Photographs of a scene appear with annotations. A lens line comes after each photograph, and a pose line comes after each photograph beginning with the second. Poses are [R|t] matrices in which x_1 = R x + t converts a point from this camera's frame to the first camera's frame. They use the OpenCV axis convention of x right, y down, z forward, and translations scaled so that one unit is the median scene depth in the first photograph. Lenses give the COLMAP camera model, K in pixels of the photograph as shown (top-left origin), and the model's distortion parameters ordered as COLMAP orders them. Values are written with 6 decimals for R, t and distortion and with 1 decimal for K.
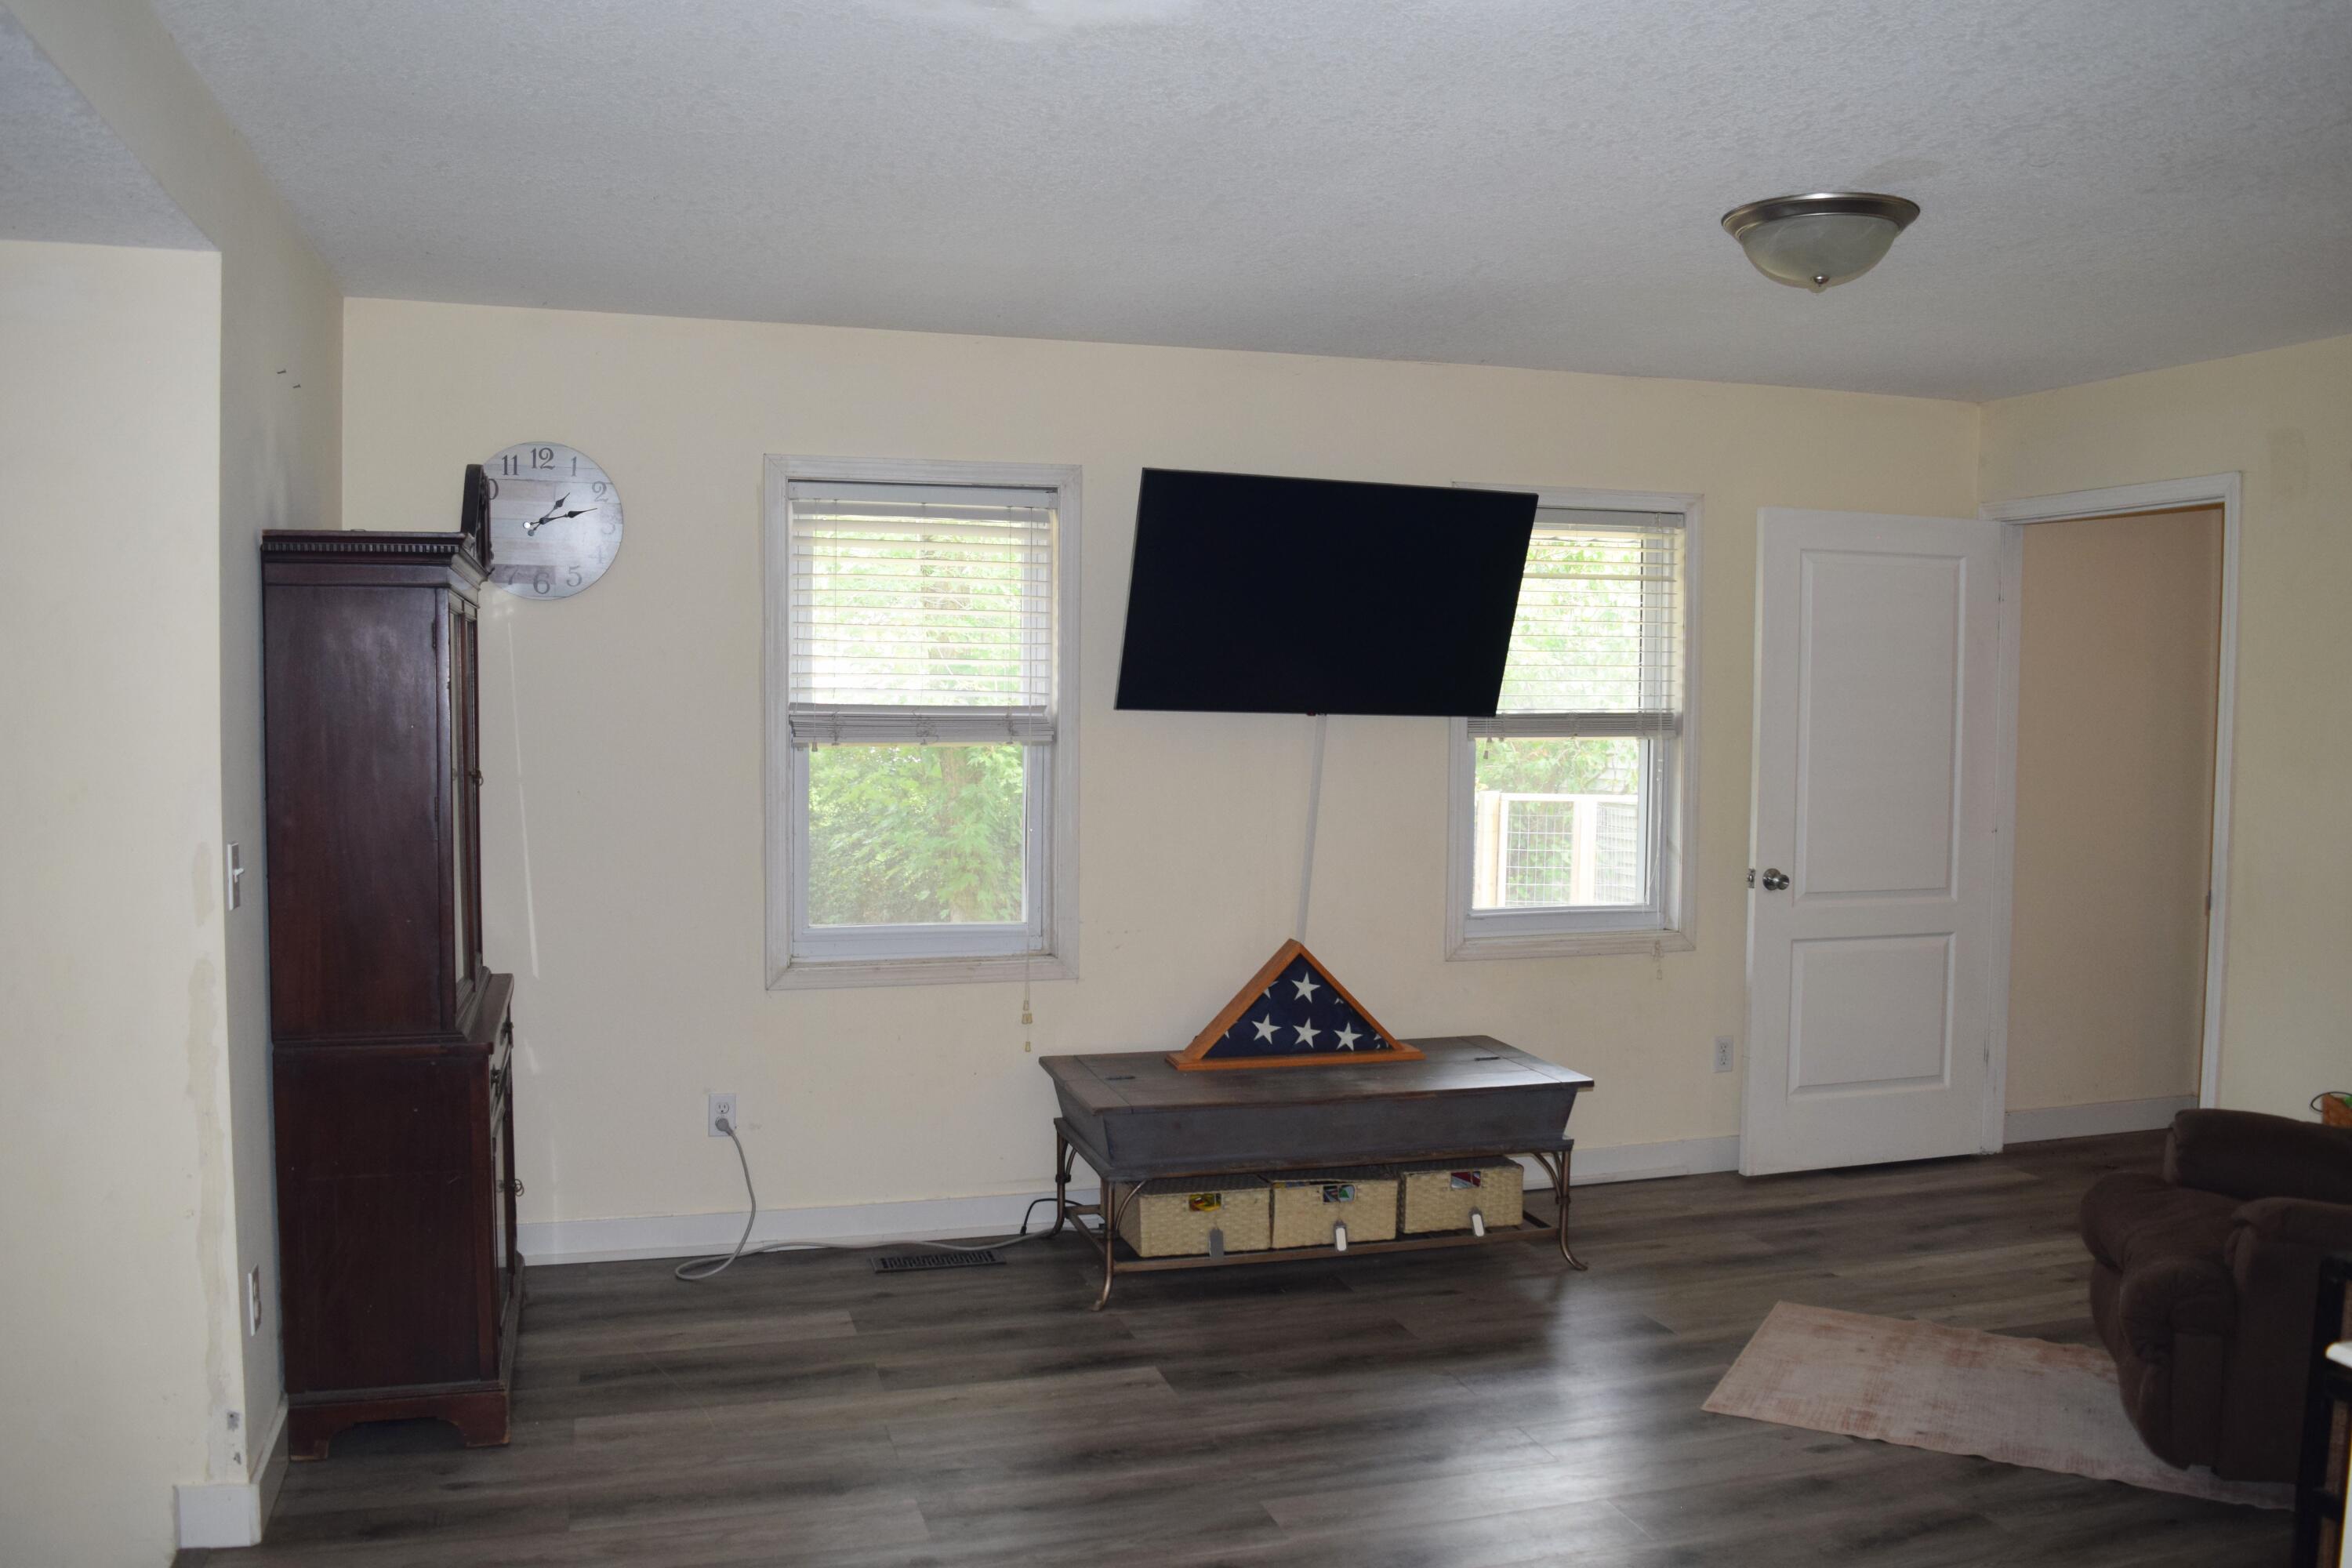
lens RADIAL K [[1889.6, 0, 1176.0], [0, 1889.6, 784.0], [0, 0, 1]] dist [-0.086093, 0.019464]
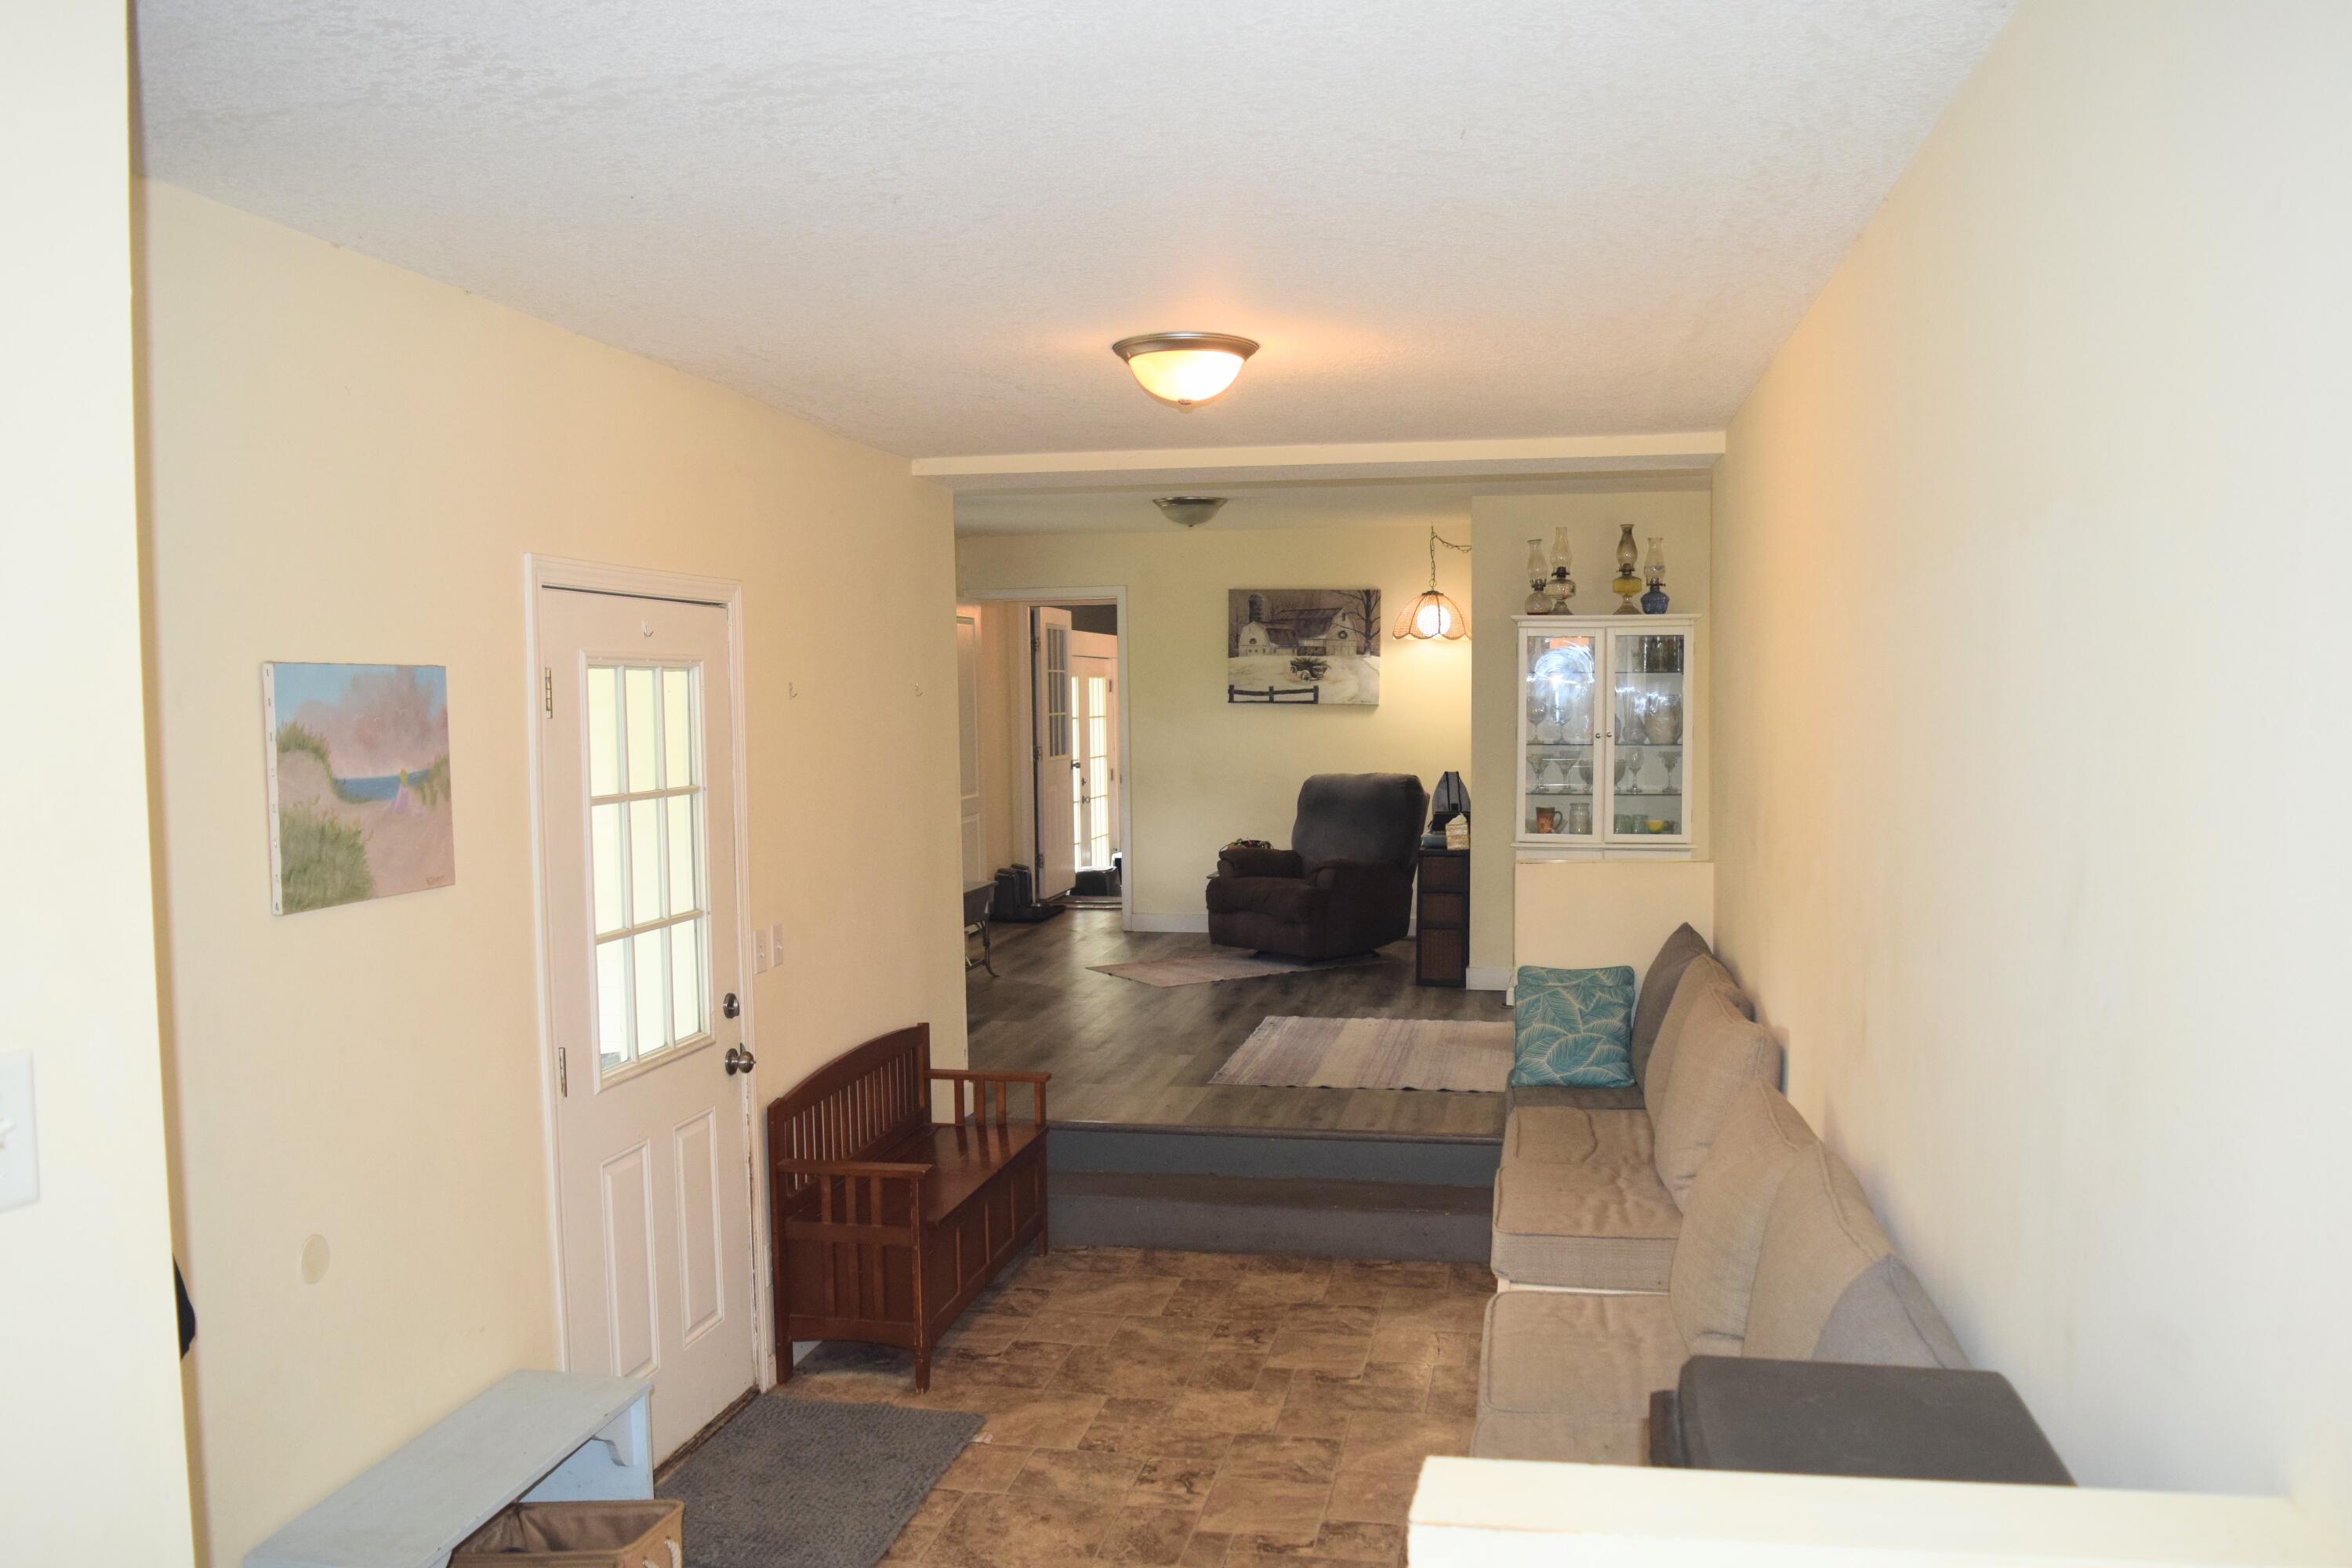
lens RADIAL K [[1889.6, 0, 1176.0], [0, 1889.6, 784.0], [0, 0, 1]] dist [-0.086093, 0.019464]
pose [[0.473353, -0.061342, 0.878734, -1.600342], [0.063777, 0.997341, 0.035266, -0.008265], [-0.878561, 0.039349, 0.476007, -0.160671]]
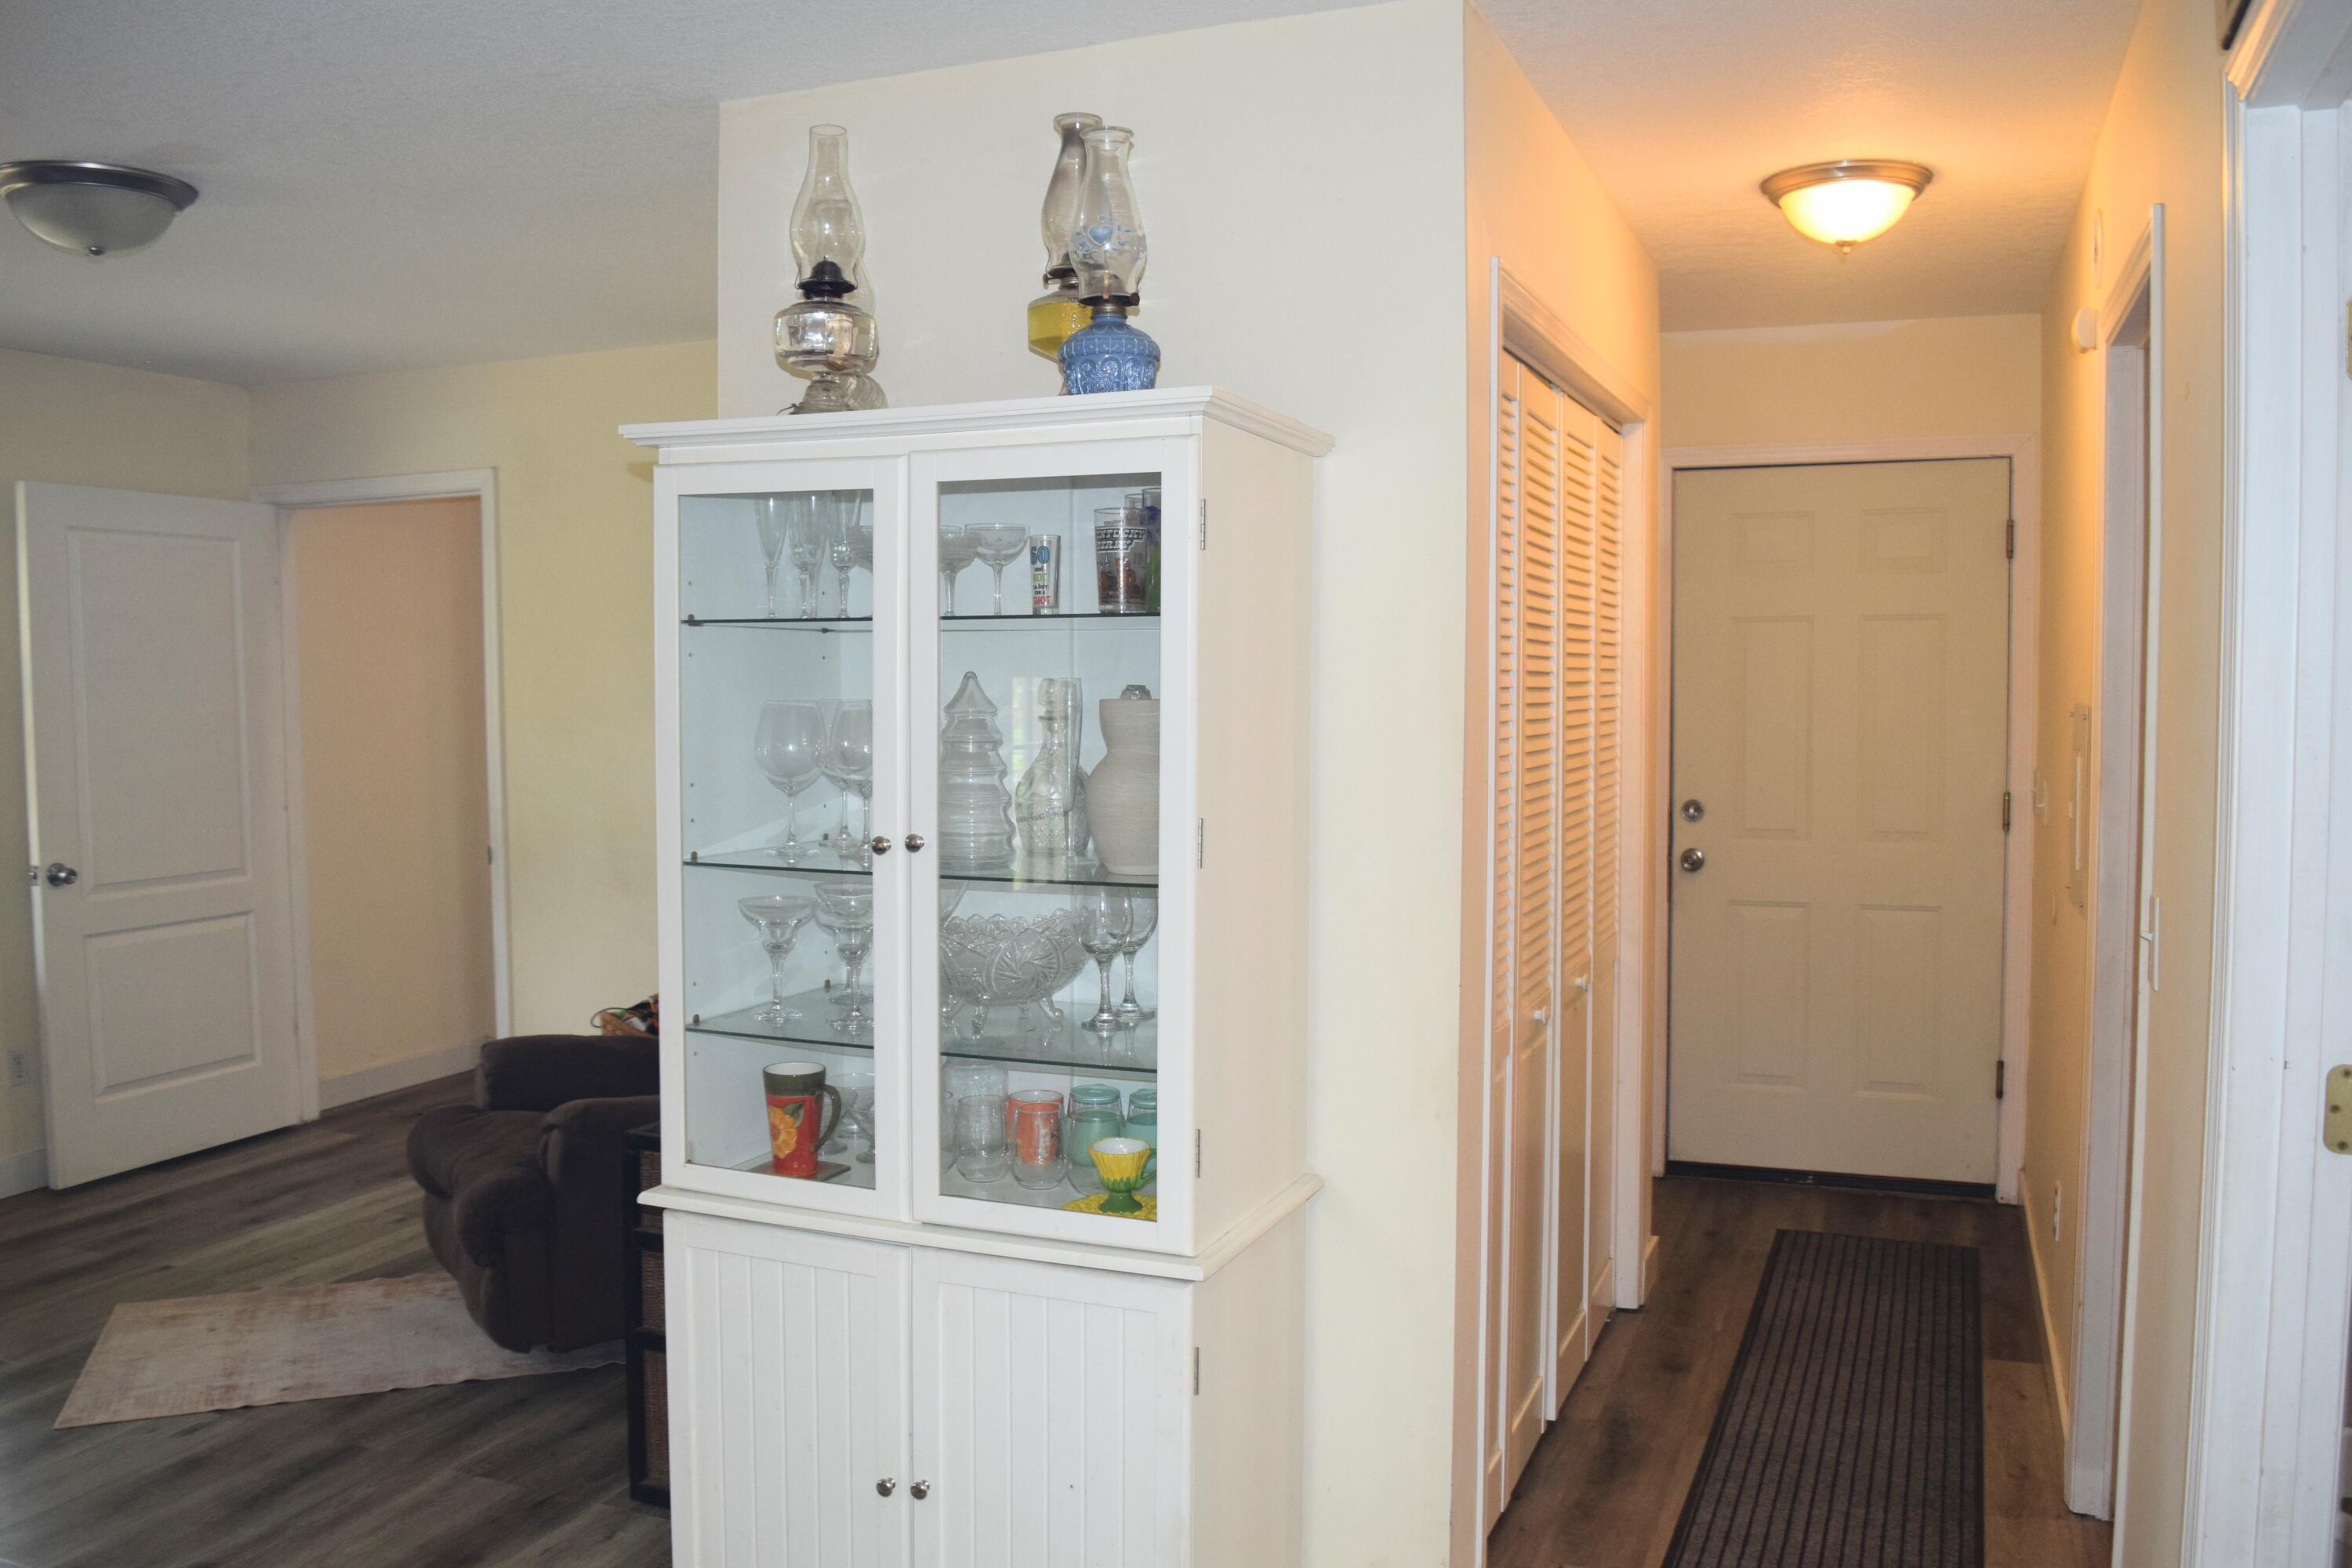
lens RADIAL K [[1889.6, 0, 1176.0], [0, 1889.6, 784.0], [0, 0, 1]] dist [-0.086093, 0.019464]
pose [[0.637808, -0.061667, 0.767722, -0.039157], [0.055529, 0.997877, 0.034022, 0.006047], [-0.768191, 0.020932, 0.639879, -0.038518]]
